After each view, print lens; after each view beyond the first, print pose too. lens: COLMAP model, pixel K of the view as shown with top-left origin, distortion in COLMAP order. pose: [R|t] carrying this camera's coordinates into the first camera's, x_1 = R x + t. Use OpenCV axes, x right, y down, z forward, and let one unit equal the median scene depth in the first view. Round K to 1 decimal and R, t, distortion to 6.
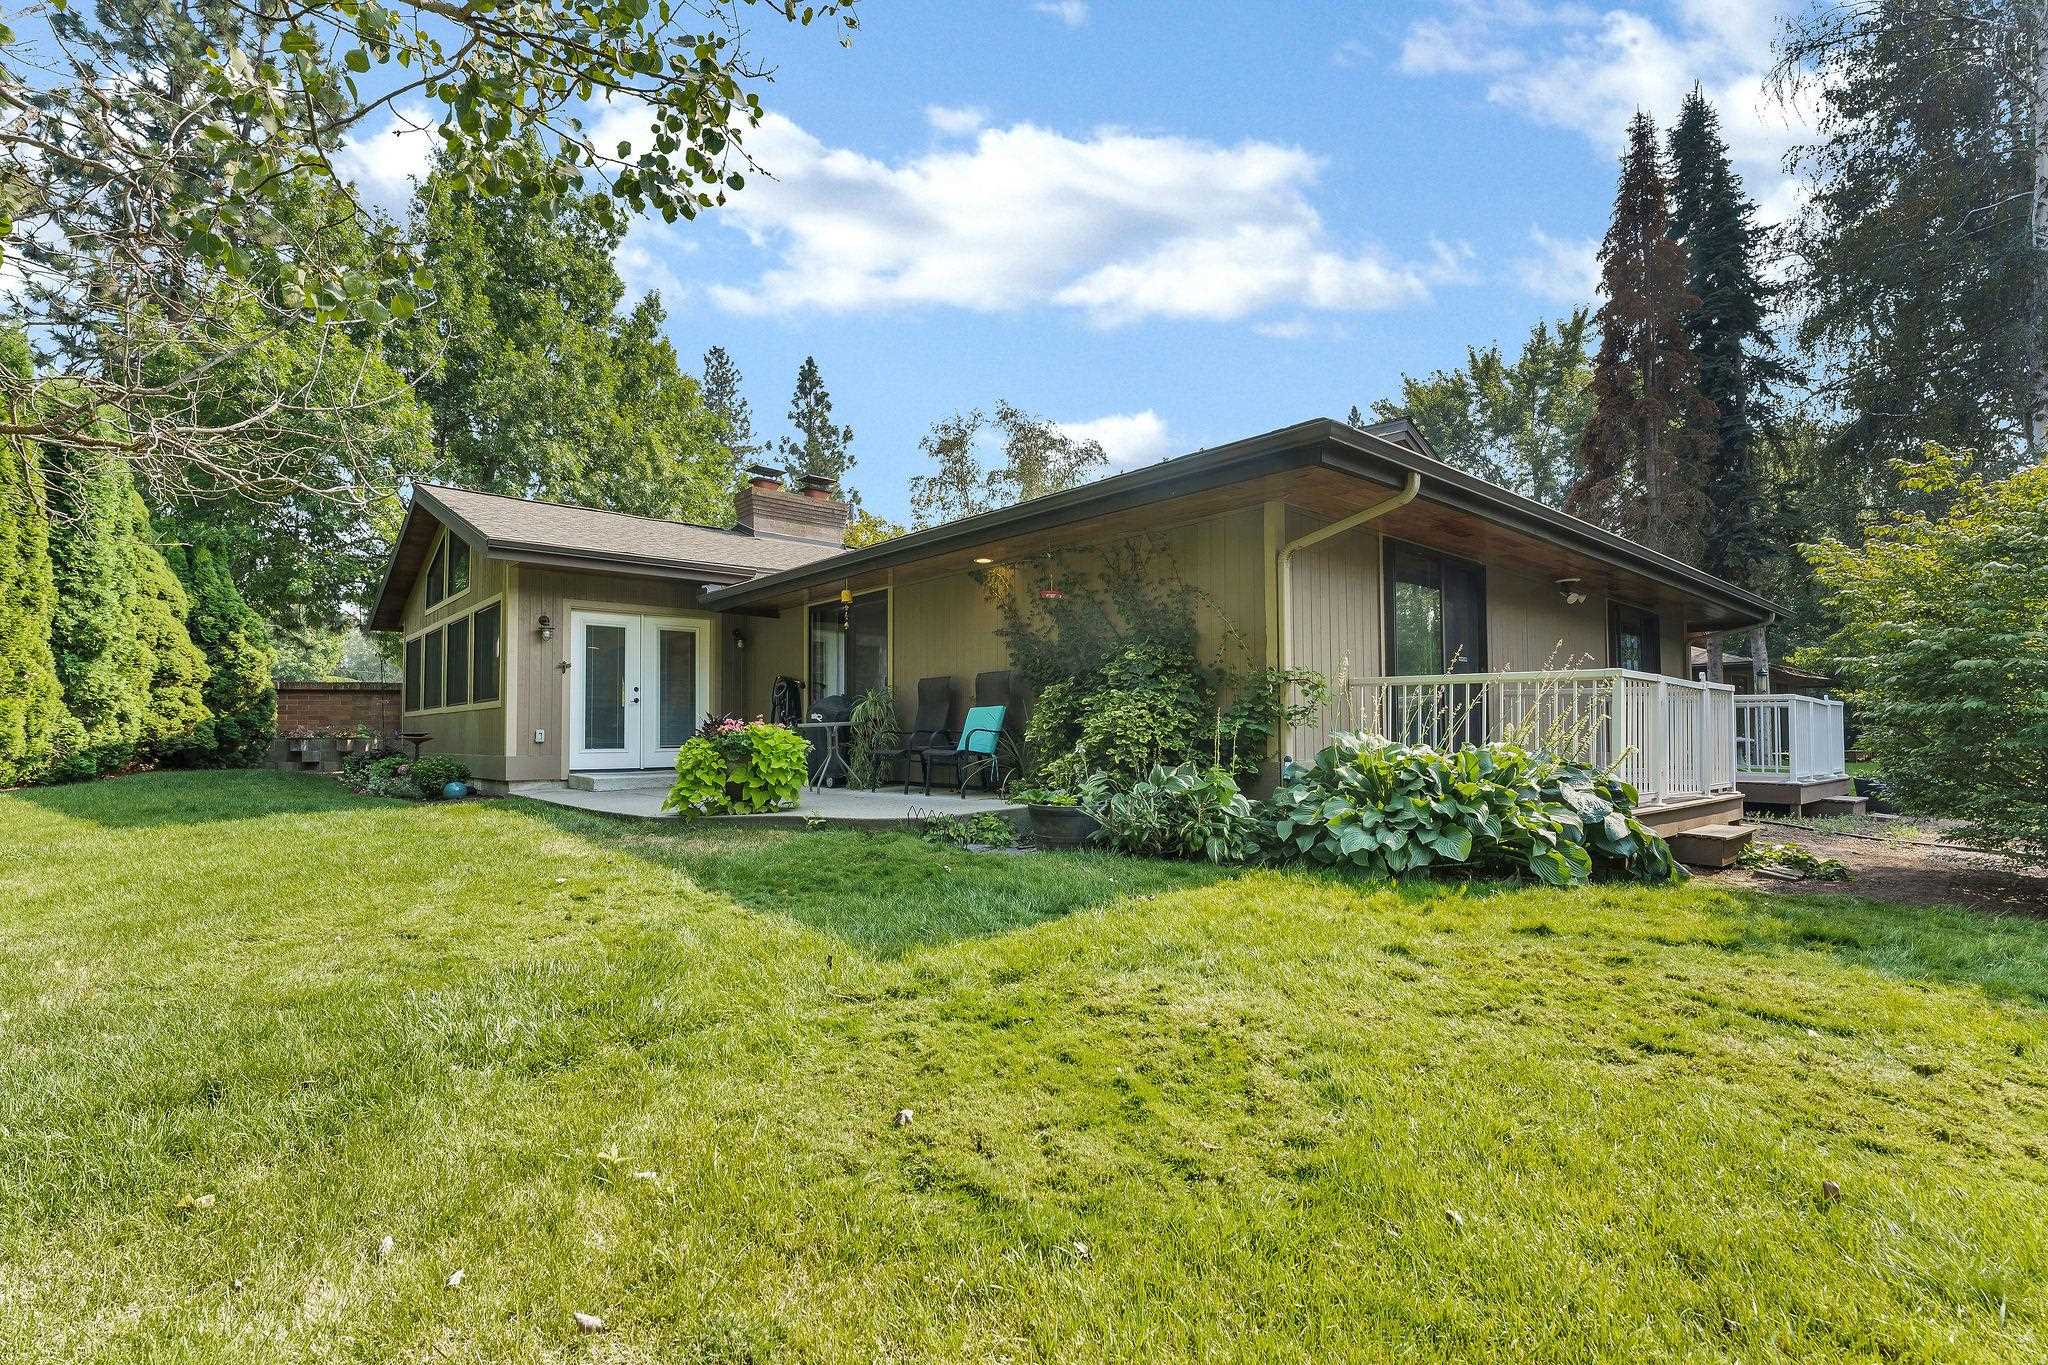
lens RADIAL K [[972.1, 0, 1019.9], [0, 972.1, 693.9], [0, 0, 1]] dist [0.000465, 0.001241]
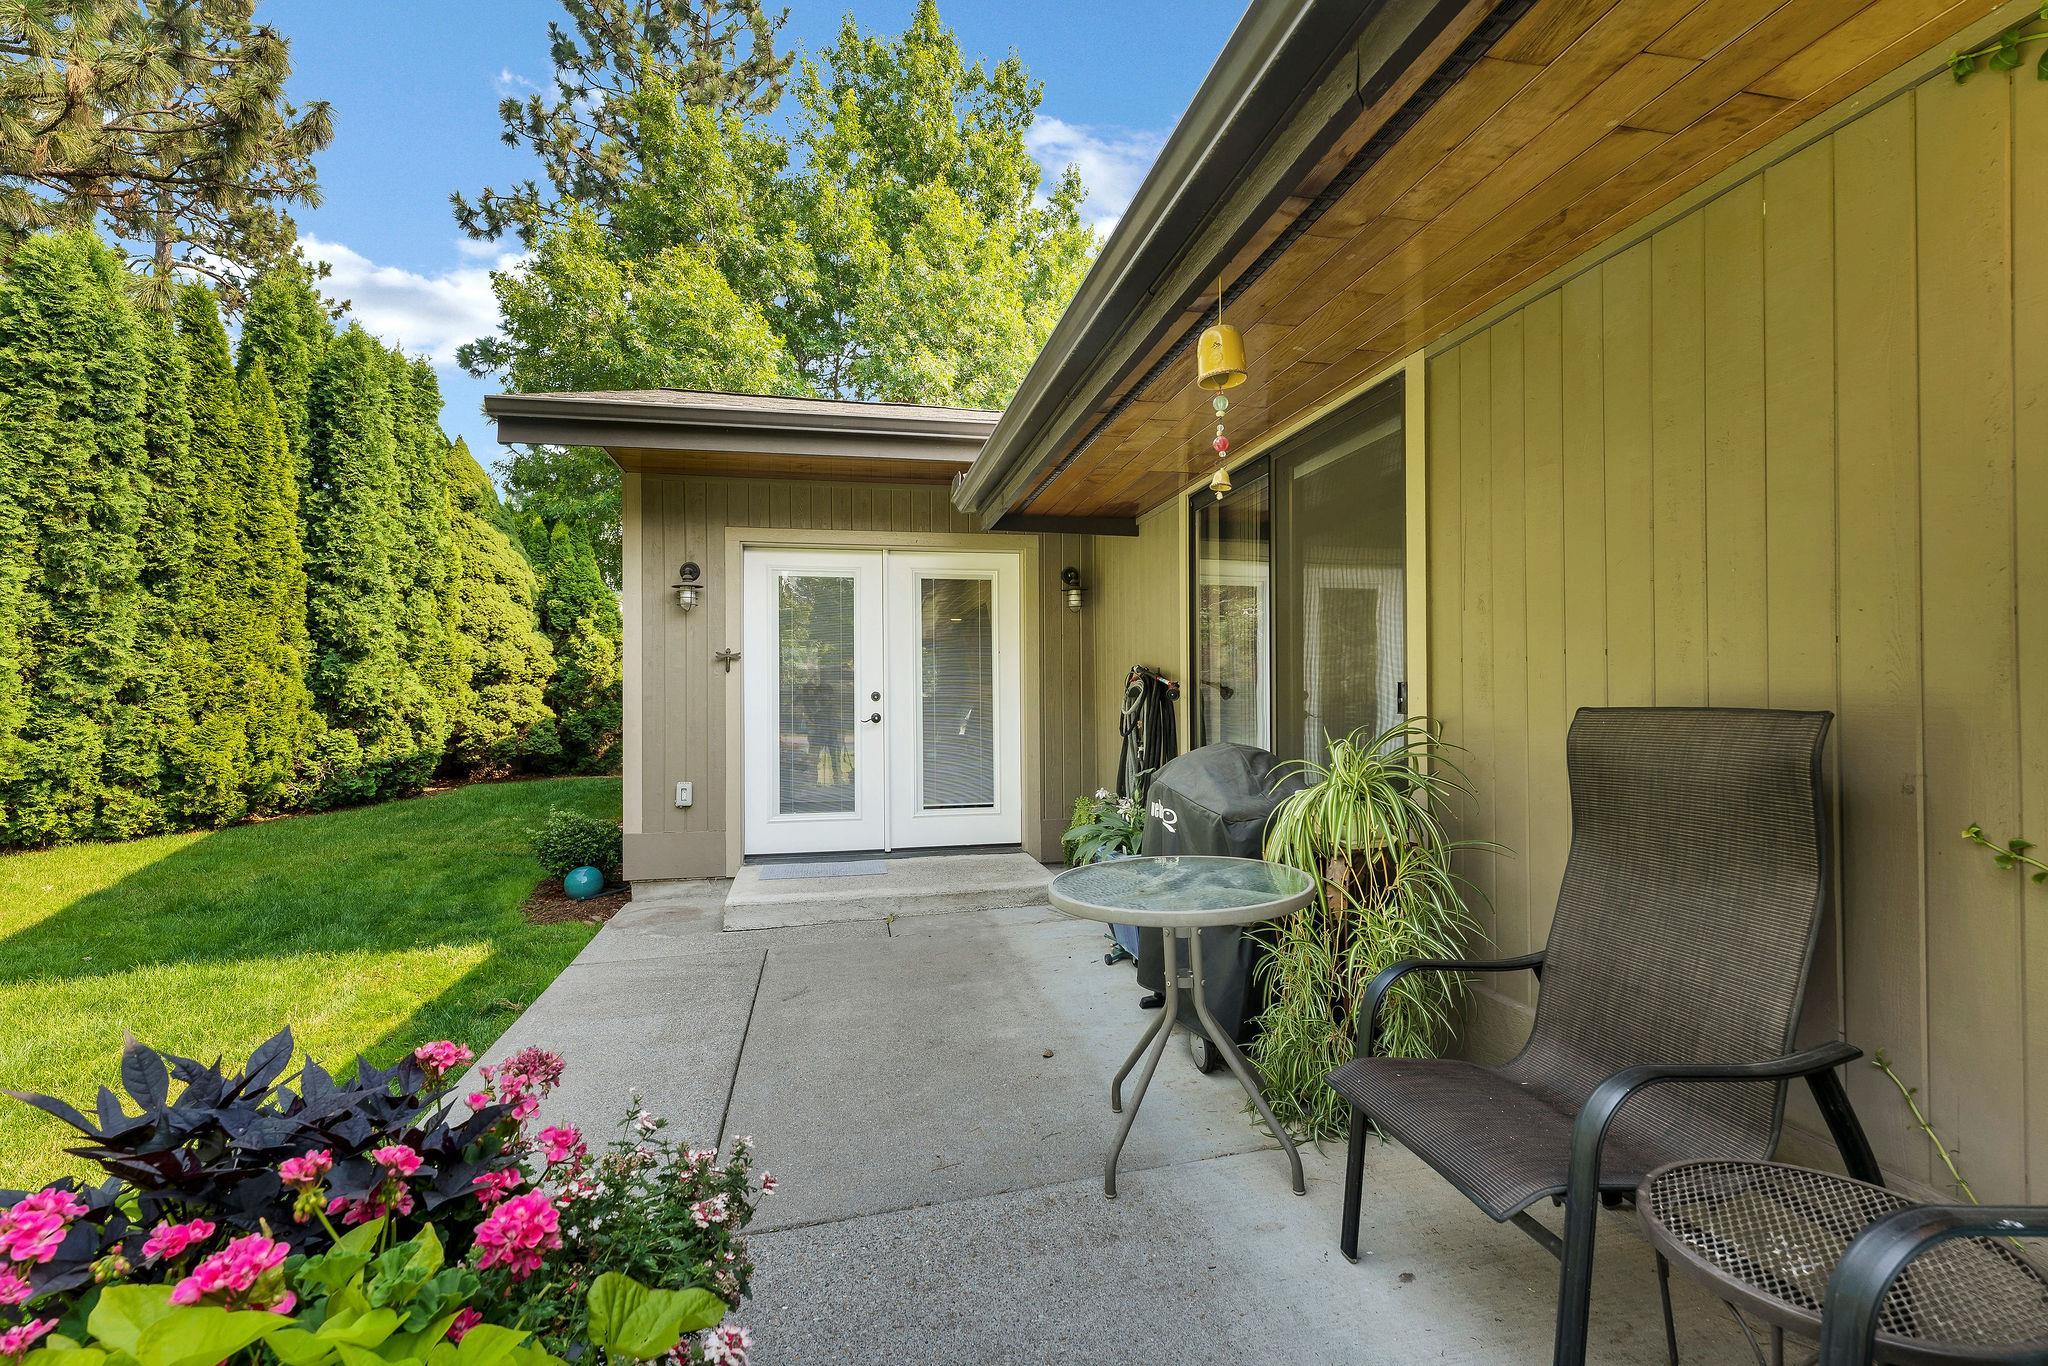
lens RADIAL K [[902.9, 0, 1016.1], [0, 902.9, 681.4], [0, 0, 1]] dist [0.000495, 0.000144]
pose [[0.862488, -0.007511, -0.506022, -0.084616], [0.024887, 0.999310, 0.027587, -0.022895], [0.505465, -0.036387, 0.862079, 0.598945]]
